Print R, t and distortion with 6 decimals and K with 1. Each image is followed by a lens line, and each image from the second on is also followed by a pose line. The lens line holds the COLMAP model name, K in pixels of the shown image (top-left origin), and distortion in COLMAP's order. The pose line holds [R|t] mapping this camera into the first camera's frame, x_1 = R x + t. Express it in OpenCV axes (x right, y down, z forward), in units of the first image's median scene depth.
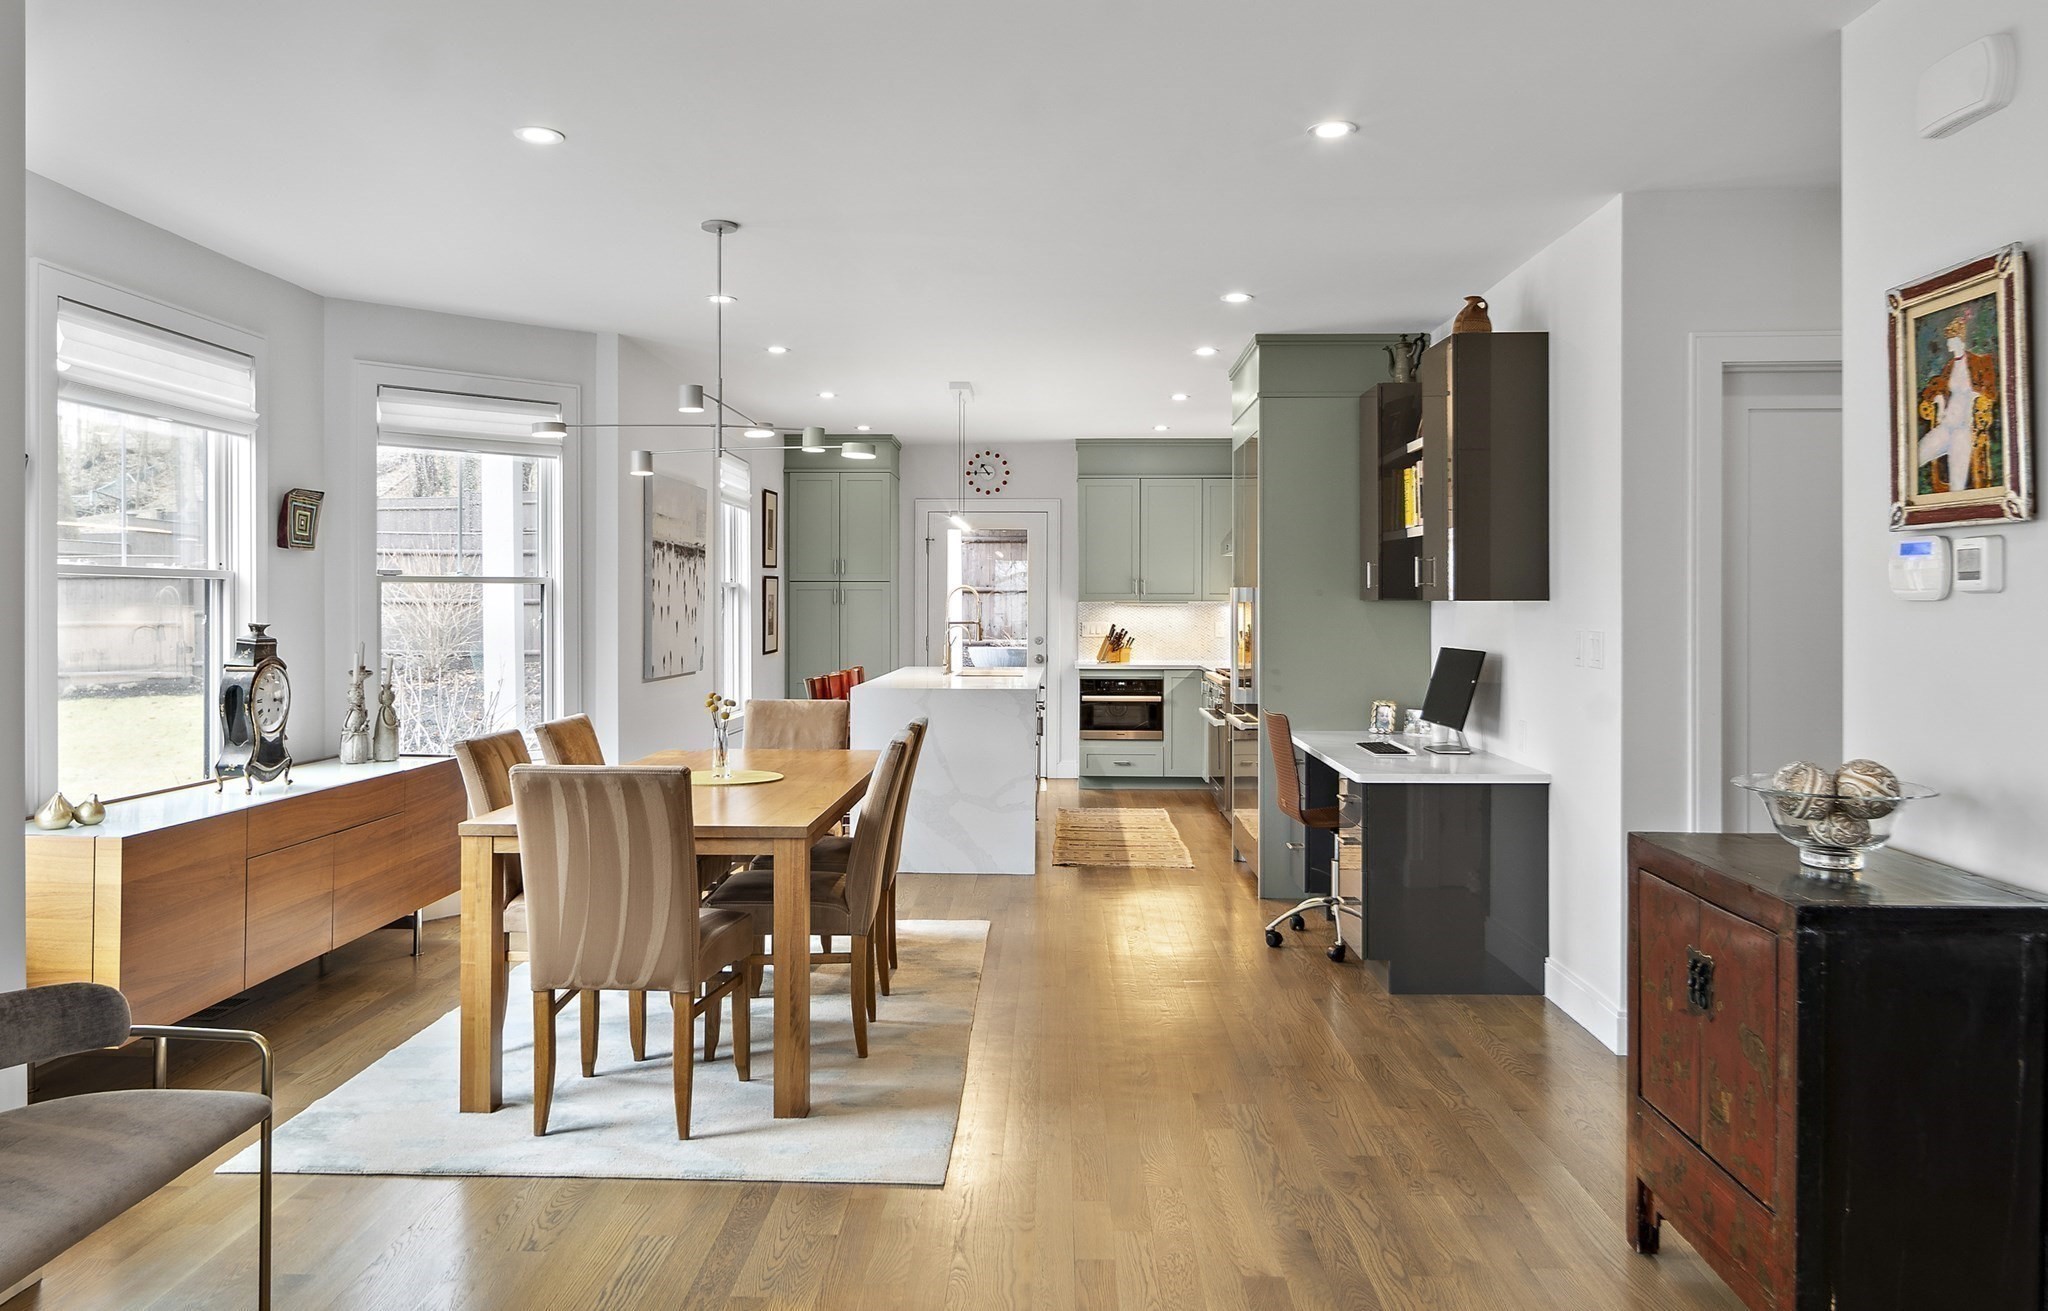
lens RADIAL K [[1414.9, 0, 994.6], [0, 1414.9, 606.7], [0, 0, 1]] dist [0.015092, 0.002265]
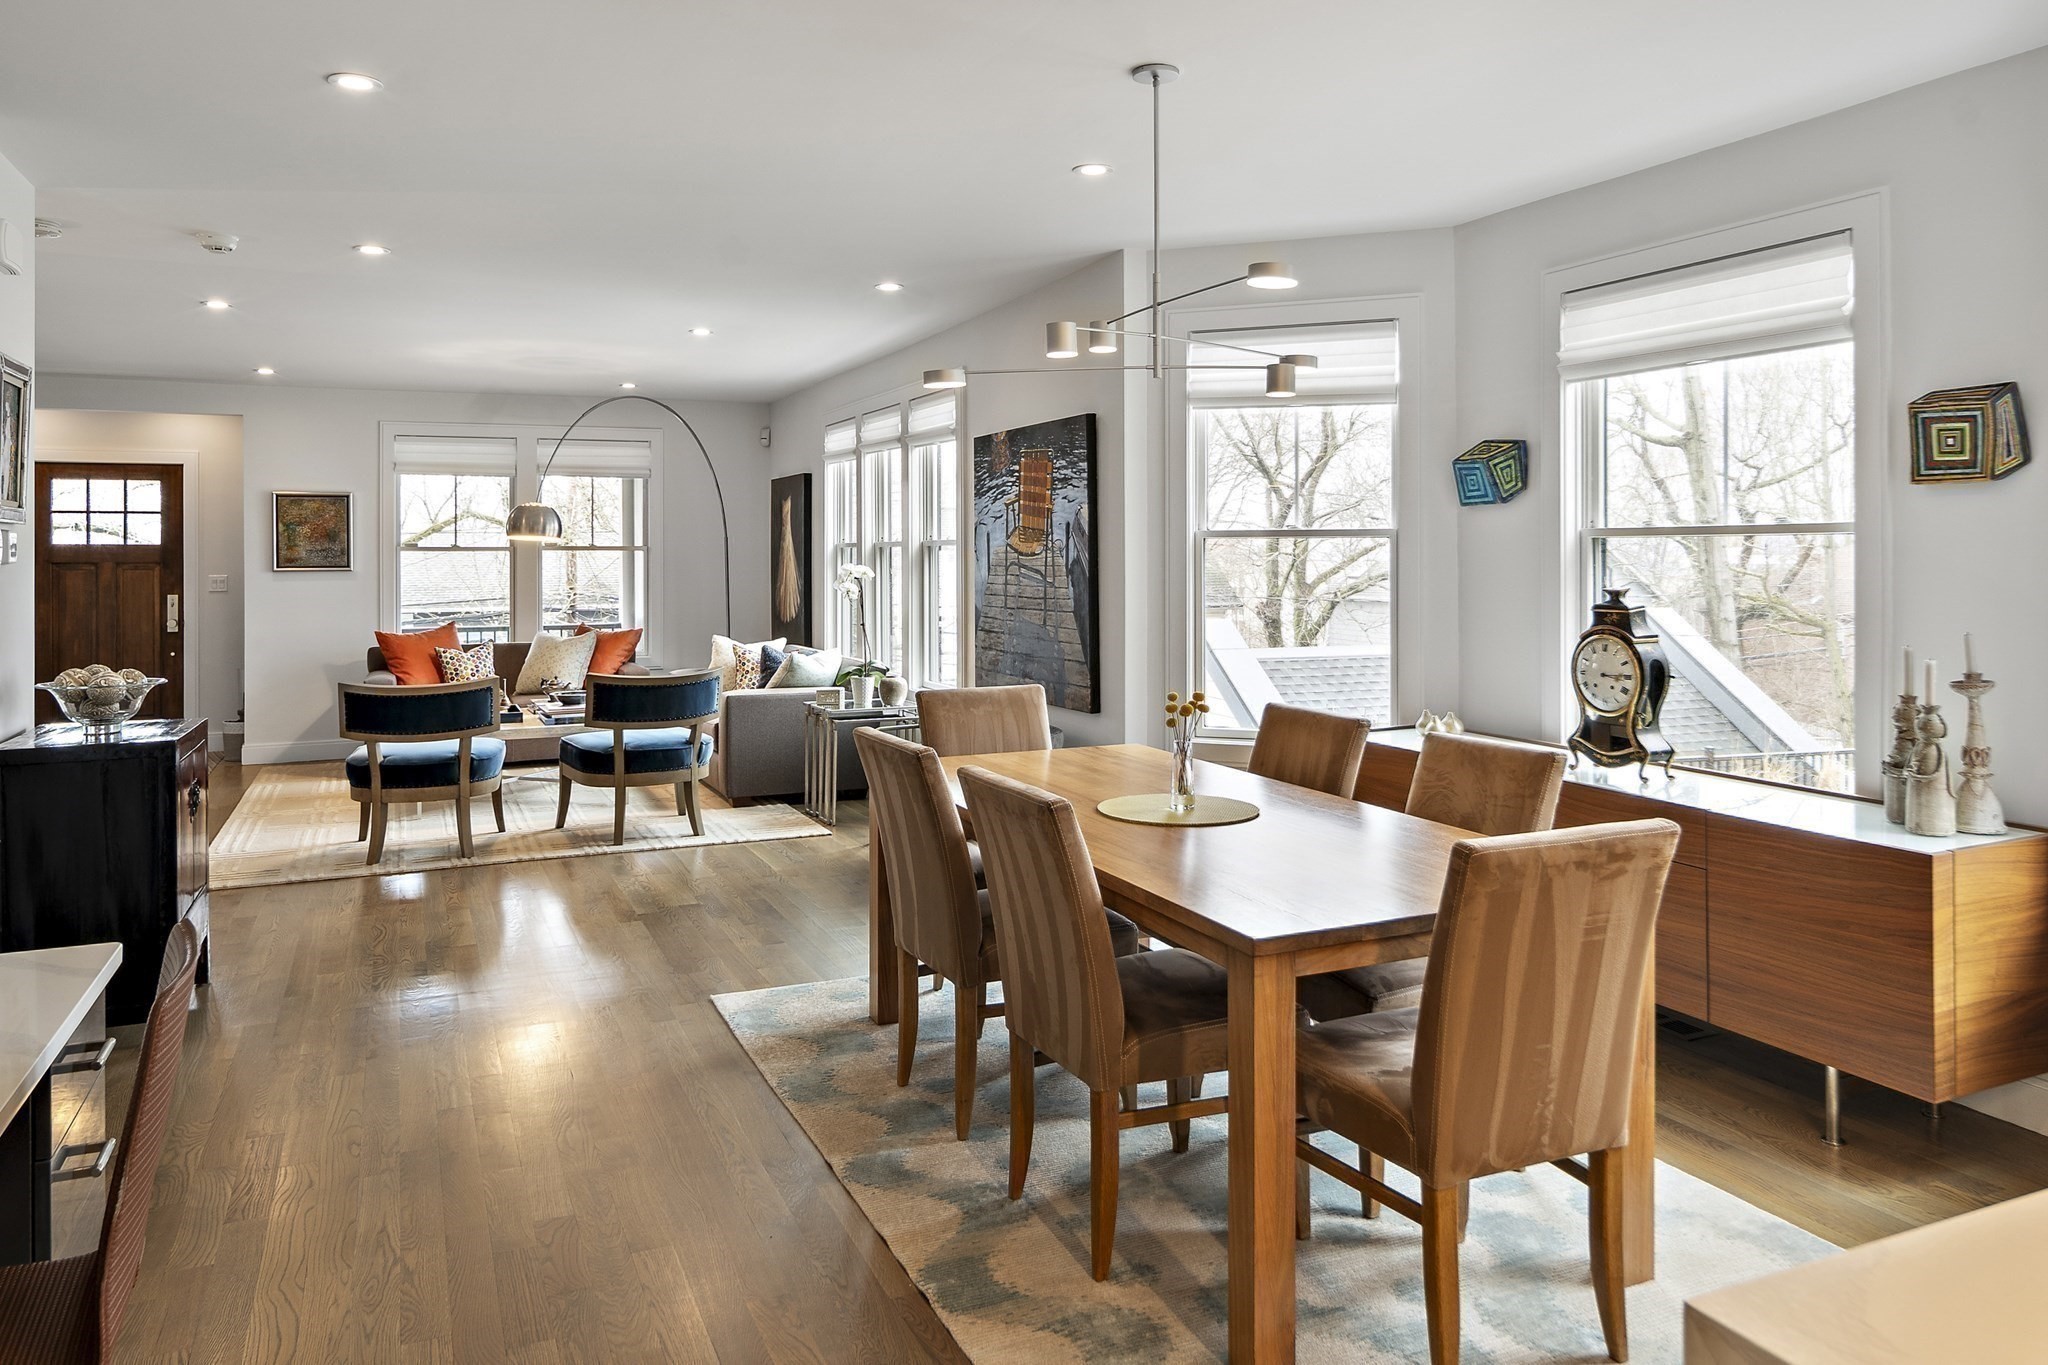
lens RADIAL K [[1404.5, 0, 1028.8], [0, 1404.5, 549.2], [0, 0, 1]] dist [0.007446, -0.000344]
pose [[-0.895935, 0.003077, -0.444175, 0.118502], [0.003774, 0.999993, -0.000685, -0.007878], [0.444169, -0.002290, -0.895940, 0.963538]]
